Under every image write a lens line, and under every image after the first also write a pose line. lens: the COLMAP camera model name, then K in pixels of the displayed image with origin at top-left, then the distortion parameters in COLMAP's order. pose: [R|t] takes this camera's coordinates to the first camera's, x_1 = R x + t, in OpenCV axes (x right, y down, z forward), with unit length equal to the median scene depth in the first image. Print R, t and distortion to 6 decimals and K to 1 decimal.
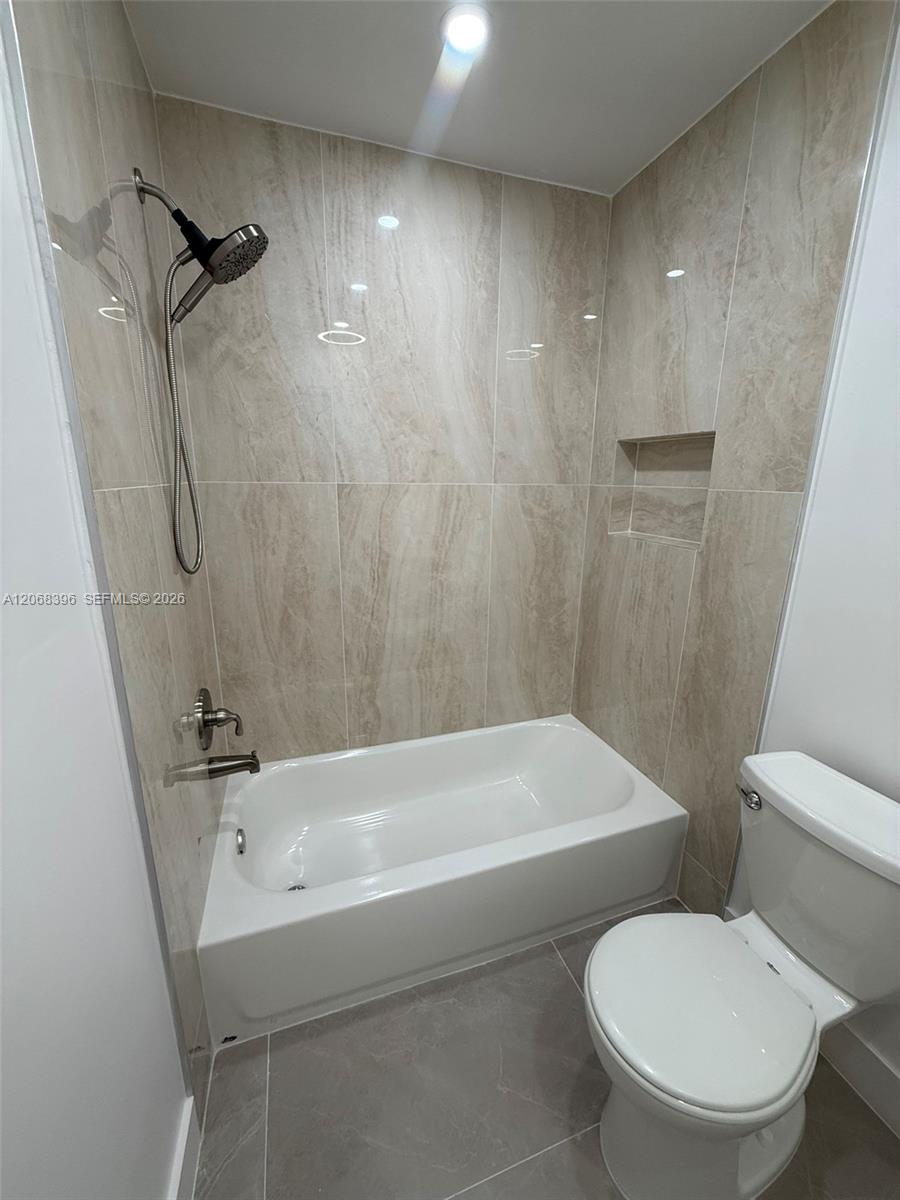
lens RADIAL K [[476.1, 0, 450.7], [0, 476.1, 594.8], [0, 0, 1]] dist [0.000609, -0.000011]
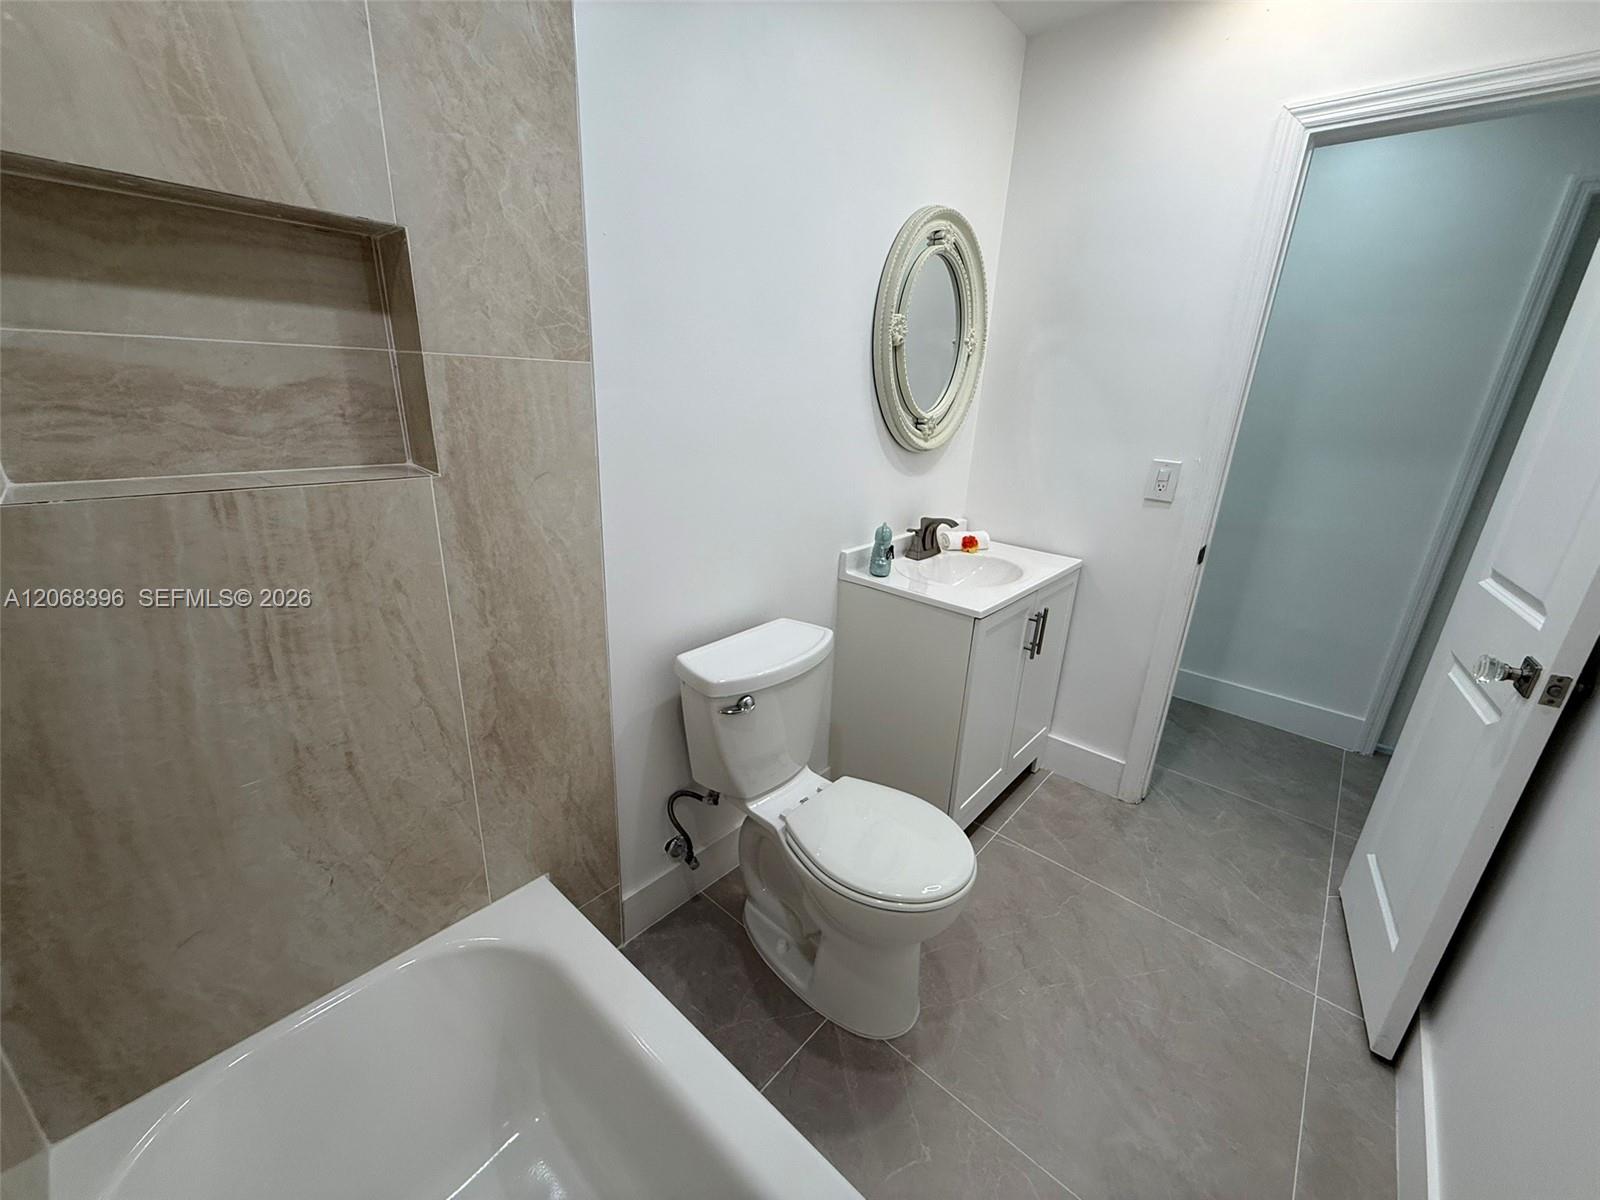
lens RADIAL K [[634.9, 0, 790.3], [0, 634.9, 597.3], [0, 0, 1]] dist [0.000609, -0.000011]
pose [[-0.489307, -0.310935, 0.814800, -0.300079], [0.161661, 0.885754, 0.435093, -0.237459], [-0.856998, 0.344615, -0.383139, 1.087025]]
